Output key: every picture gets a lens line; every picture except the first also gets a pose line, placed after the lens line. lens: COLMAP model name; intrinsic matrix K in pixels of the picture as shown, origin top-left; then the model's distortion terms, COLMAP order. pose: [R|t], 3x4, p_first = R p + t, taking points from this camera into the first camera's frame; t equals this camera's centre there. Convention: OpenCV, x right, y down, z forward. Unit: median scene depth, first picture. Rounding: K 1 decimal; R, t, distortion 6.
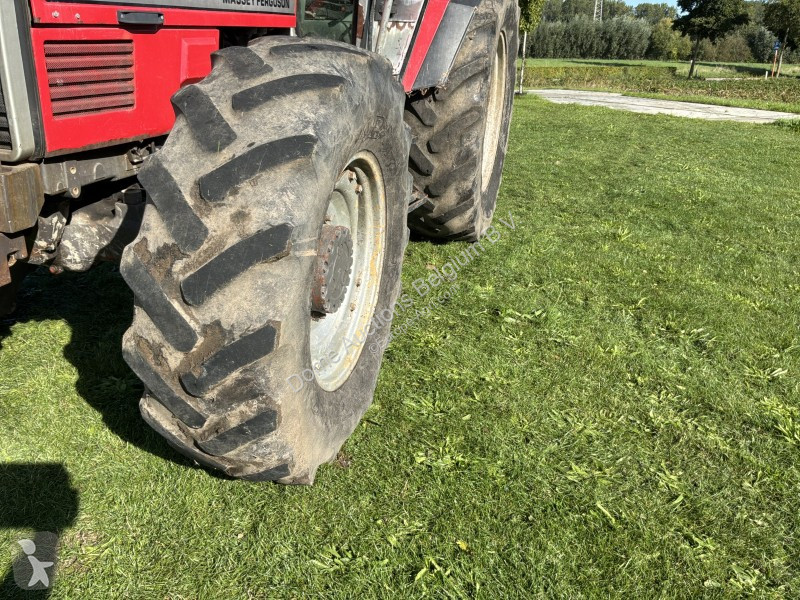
lens RADIAL K [[668.4, 0, 403.7], [0, 668.4, 297.3], [0, 0, 1]] dist [0.060827, -0.102191]
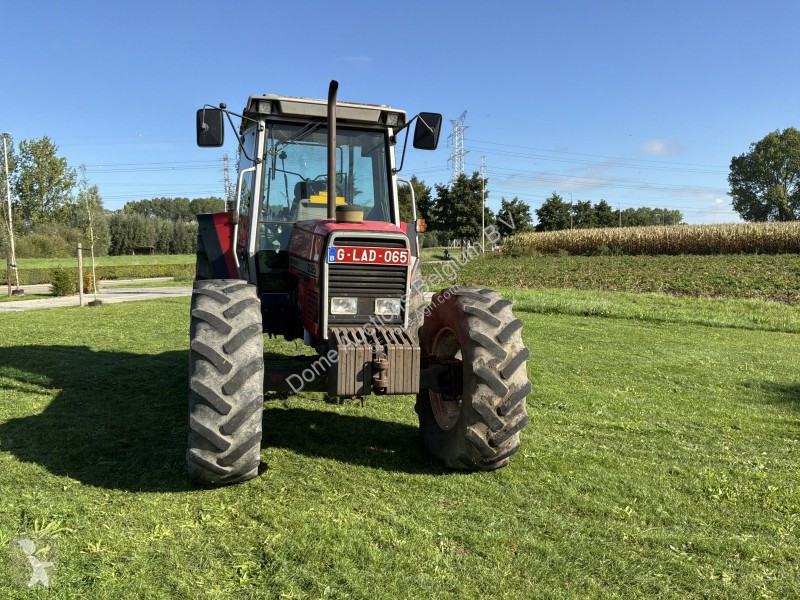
lens RADIAL K [[660.8, 0, 396.9], [0, 660.8, 298.9], [0, 0, 1]] dist [0.128400, -0.257336]
pose [[0.868451, -0.063111, 0.491742, -1.467637], [0.191682, 0.957475, -0.215639, 0.144936], [-0.457222, 0.281530, 0.843617, -0.892922]]
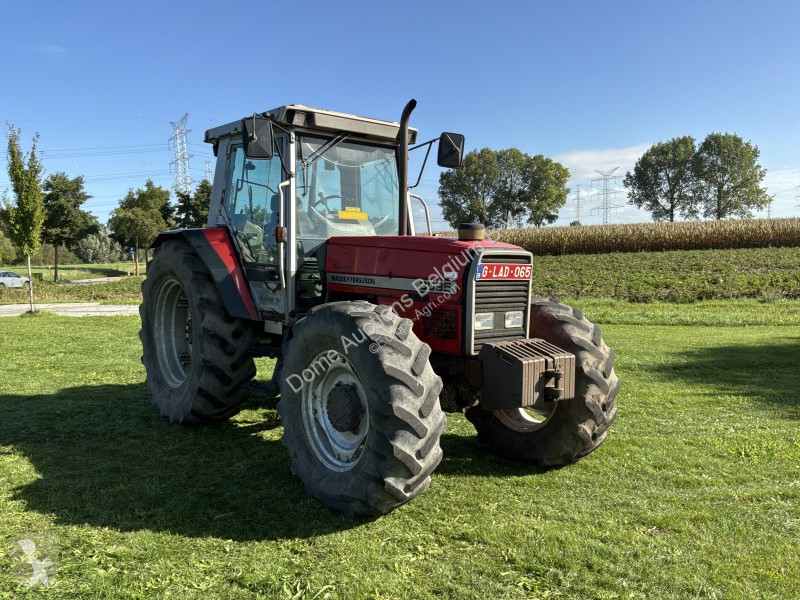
lens RADIAL K [[660.8, 0, 396.9], [0, 660.8, 298.9], [0, 0, 1]] dist [0.128400, -0.257336]
pose [[0.602526, -0.092499, 0.792721, -2.394781], [0.308022, 0.943257, -0.124055, -0.178942], [-0.736264, 0.318921, 0.596828, -0.205549]]
